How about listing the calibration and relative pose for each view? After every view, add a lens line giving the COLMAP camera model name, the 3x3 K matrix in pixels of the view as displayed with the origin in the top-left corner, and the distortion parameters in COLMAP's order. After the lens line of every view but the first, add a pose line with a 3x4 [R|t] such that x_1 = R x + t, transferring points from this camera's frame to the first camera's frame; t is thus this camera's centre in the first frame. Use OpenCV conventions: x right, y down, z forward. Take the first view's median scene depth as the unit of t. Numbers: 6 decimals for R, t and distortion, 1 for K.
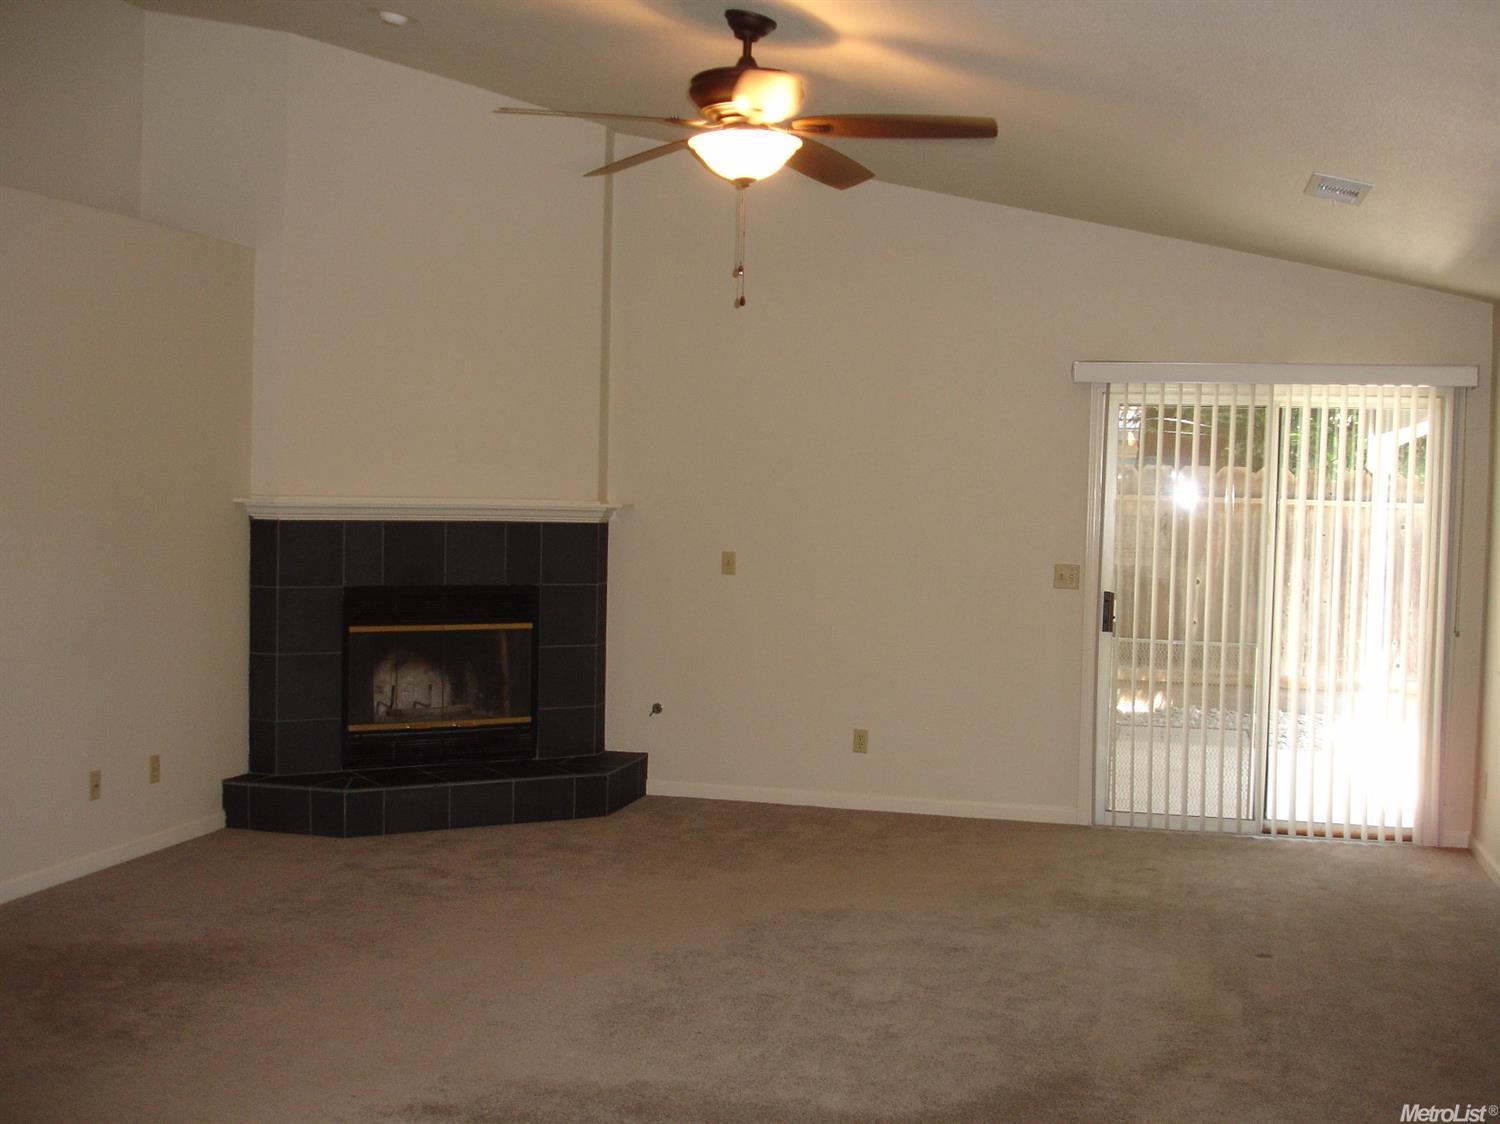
lens RADIAL K [[1655.2, 0, 750.0], [0, 1655.2, 562.0], [0, 0, 1]] dist [-0.075081, -0.136328]
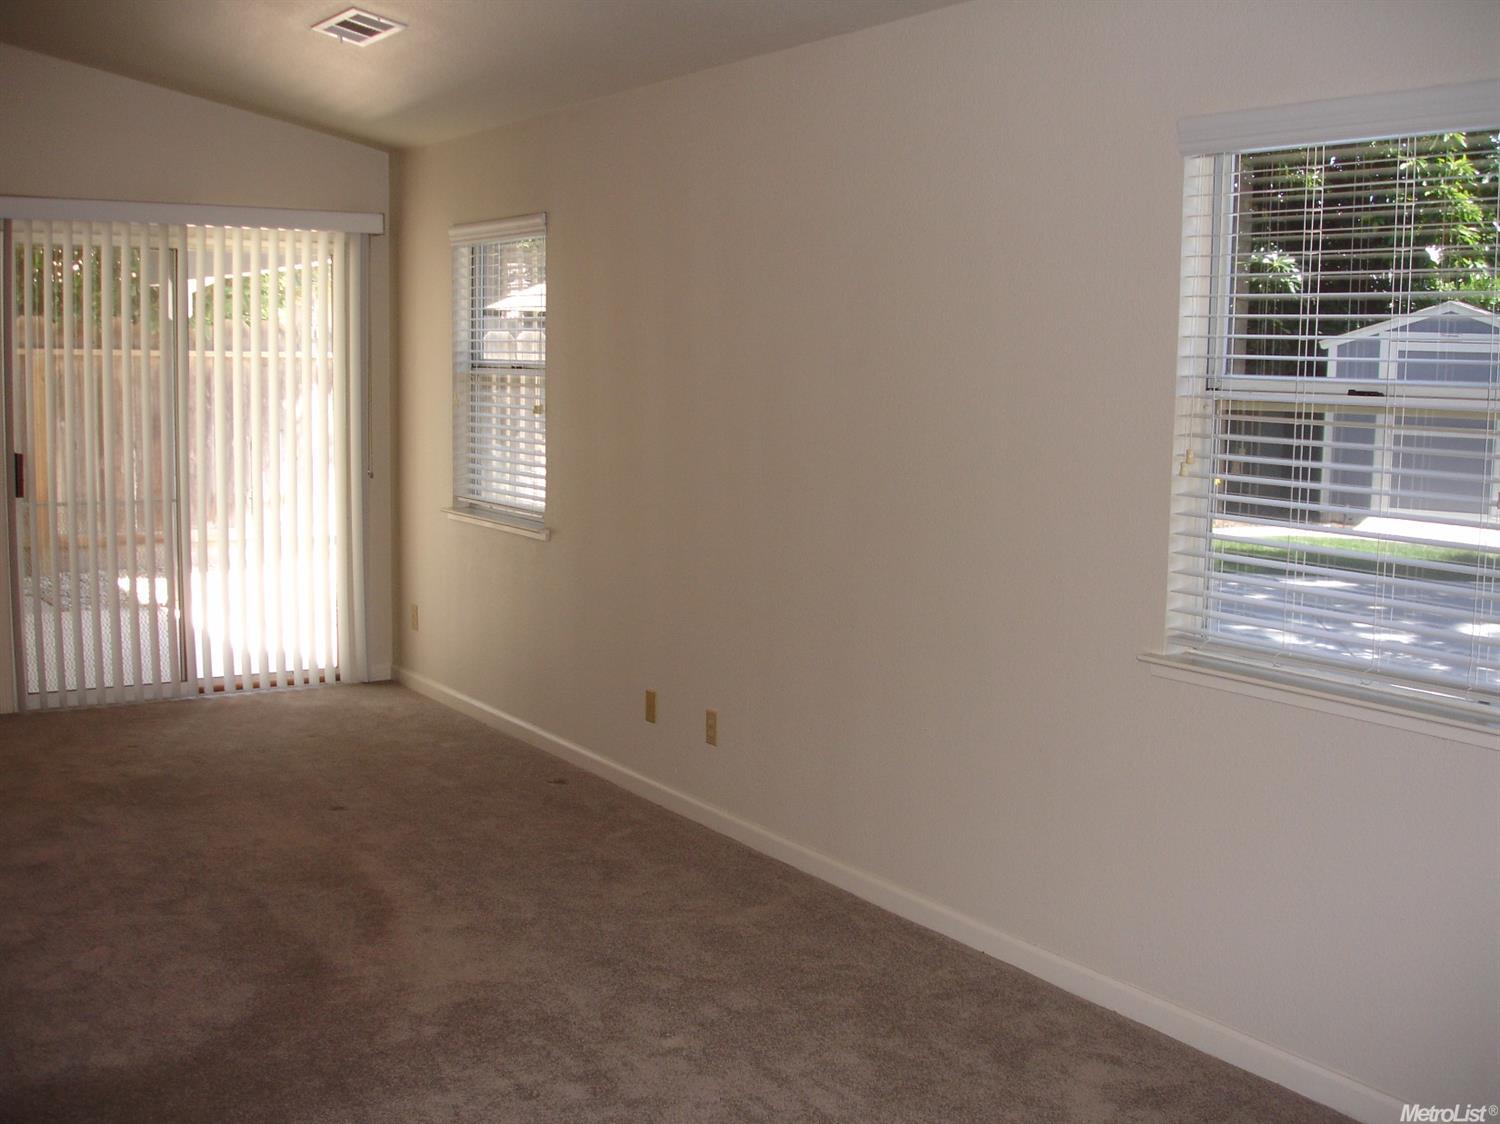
lens RADIAL K [[1655.2, 0, 750.0], [0, 1655.2, 562.0], [0, 0, 1]] dist [-0.075081, -0.136328]
pose [[0.674545, -0.097446, 0.731774, -0.174144], [0.029755, 0.994033, 0.104942, -0.003621], [-0.737634, -0.049014, 0.673419, 0.112466]]
